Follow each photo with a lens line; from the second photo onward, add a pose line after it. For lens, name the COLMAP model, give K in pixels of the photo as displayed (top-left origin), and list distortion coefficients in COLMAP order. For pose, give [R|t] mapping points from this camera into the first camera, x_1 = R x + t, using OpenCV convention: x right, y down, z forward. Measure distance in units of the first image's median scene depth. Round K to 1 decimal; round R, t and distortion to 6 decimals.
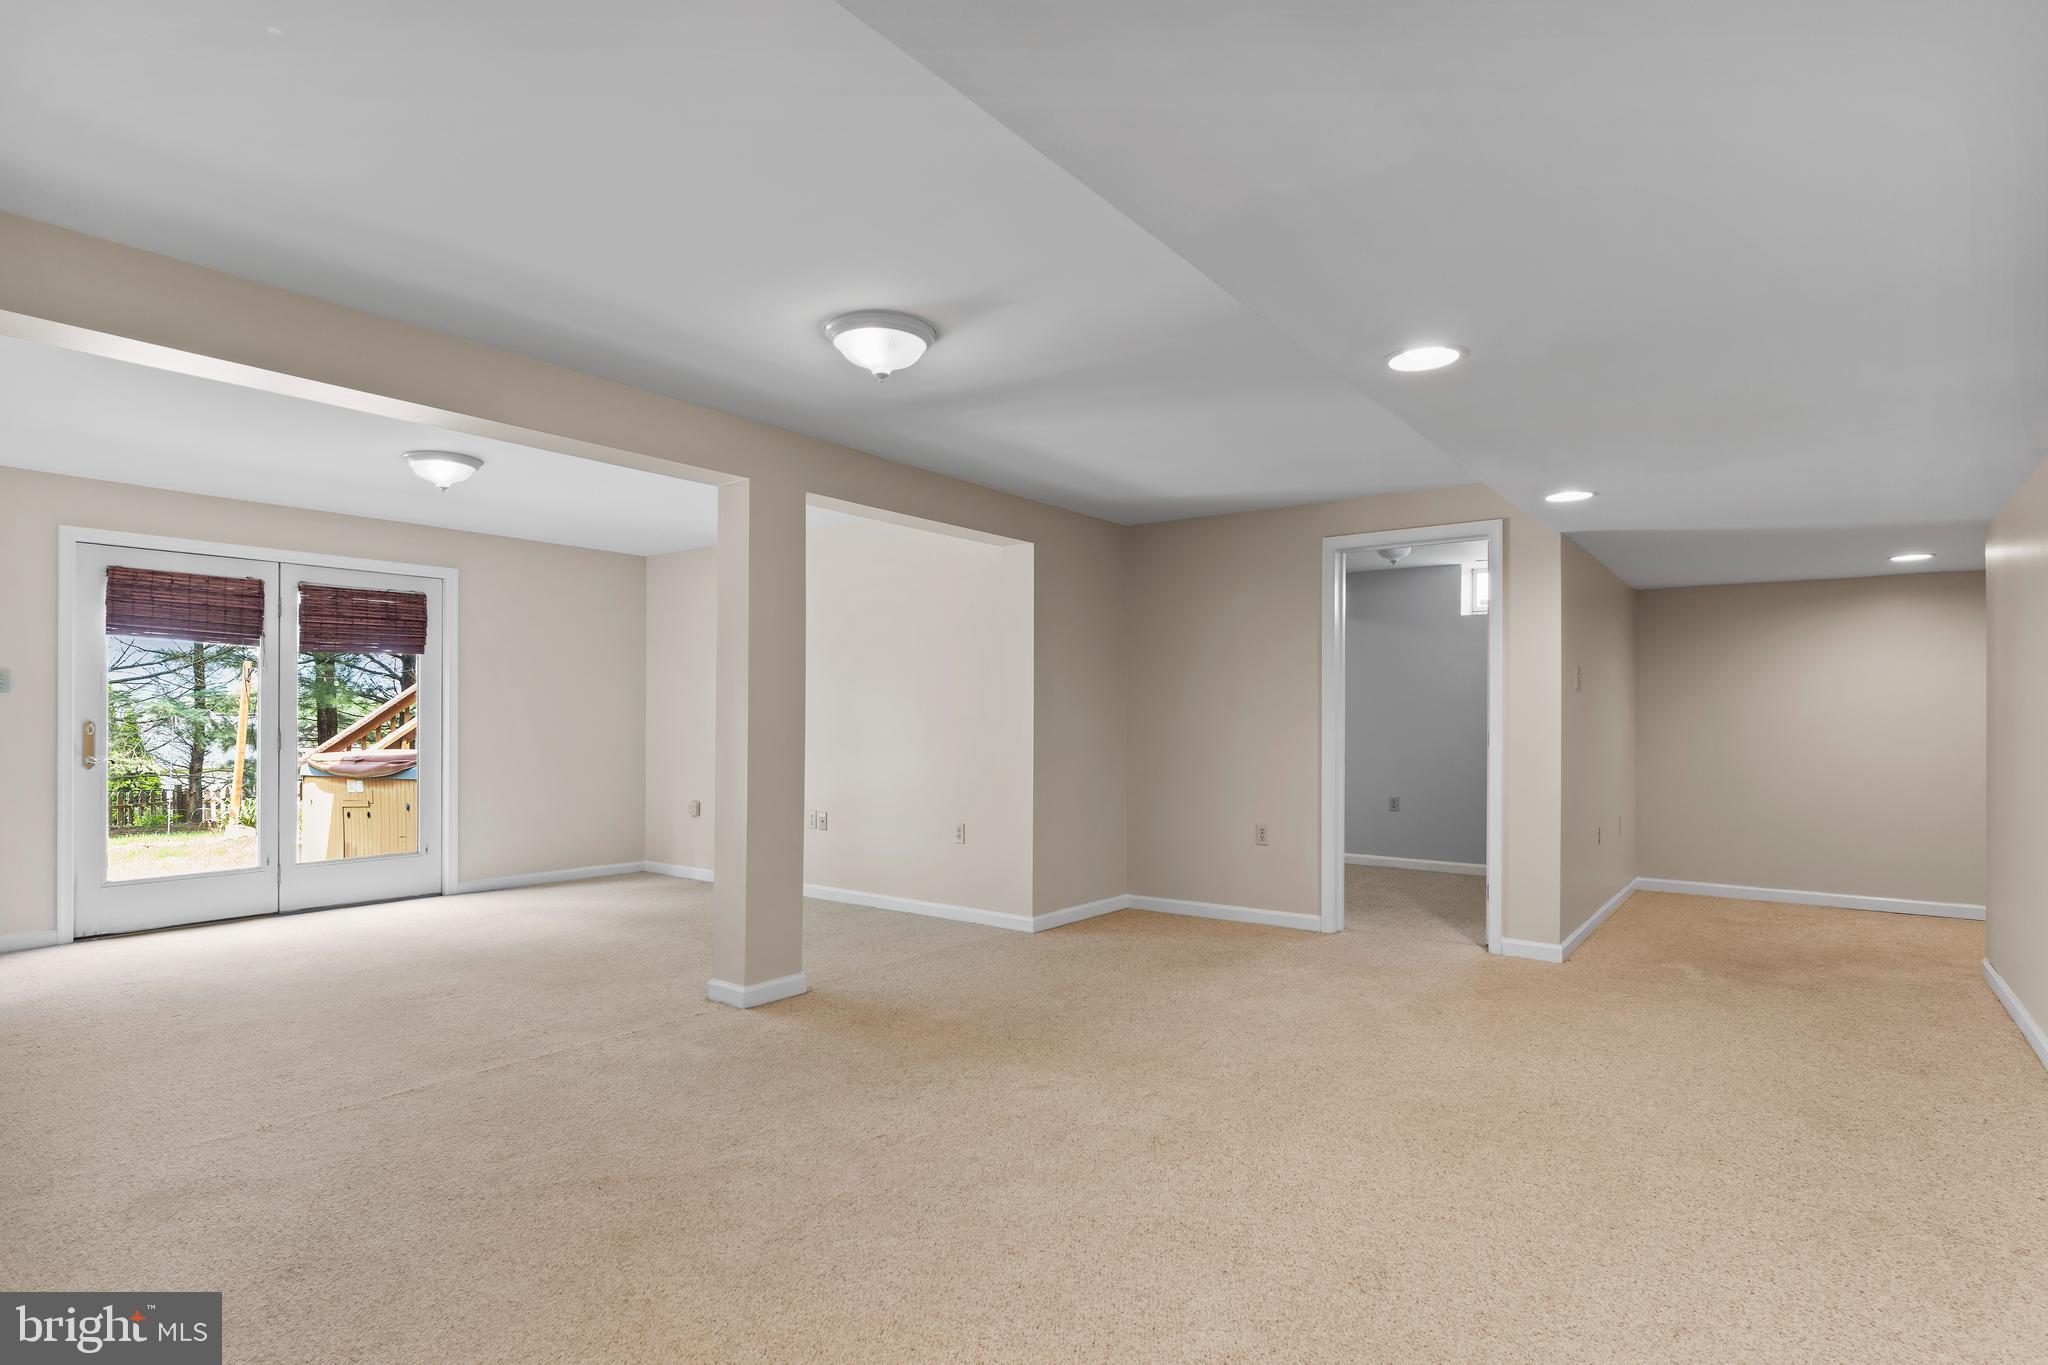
lens RADIAL K [[1058.7, 0, 1016.8], [0, 1058.7, 728.5], [0, 0, 1]] dist [-0.007843, 0.005349]
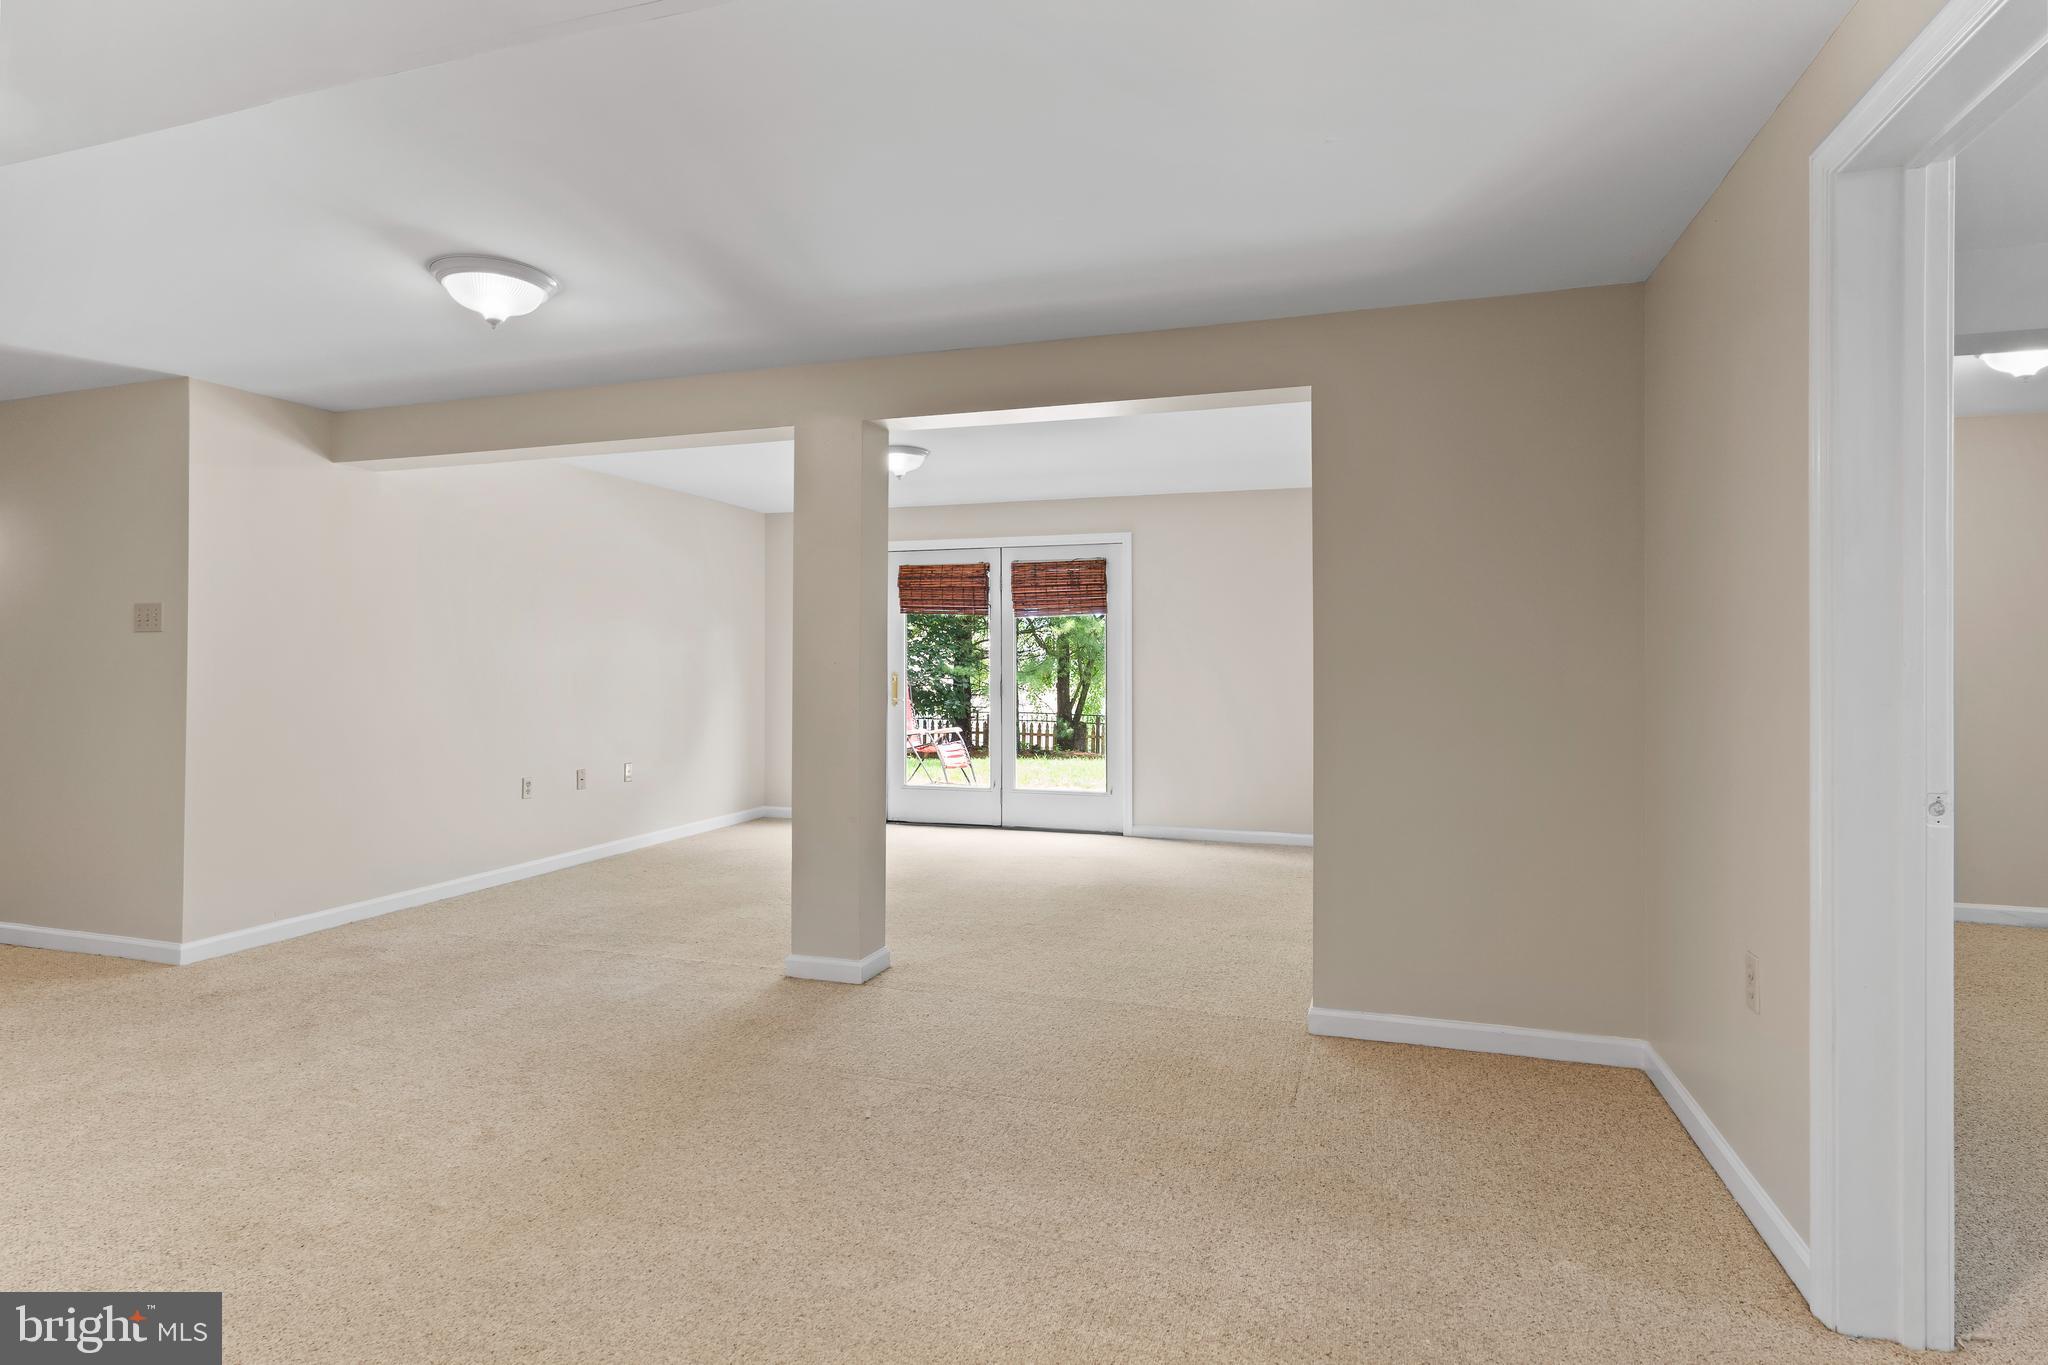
lens RADIAL K [[1058.7, 0, 1018.1], [0, 1058.7, 663.7], [0, 0, 1]] dist [-0.007843, 0.005349]
pose [[0.327095, -0.003344, -0.944985, 0.501153], [-0.008726, 0.999940, -0.006558, -0.010858], [0.944951, 0.010391, 0.327047, 0.610180]]
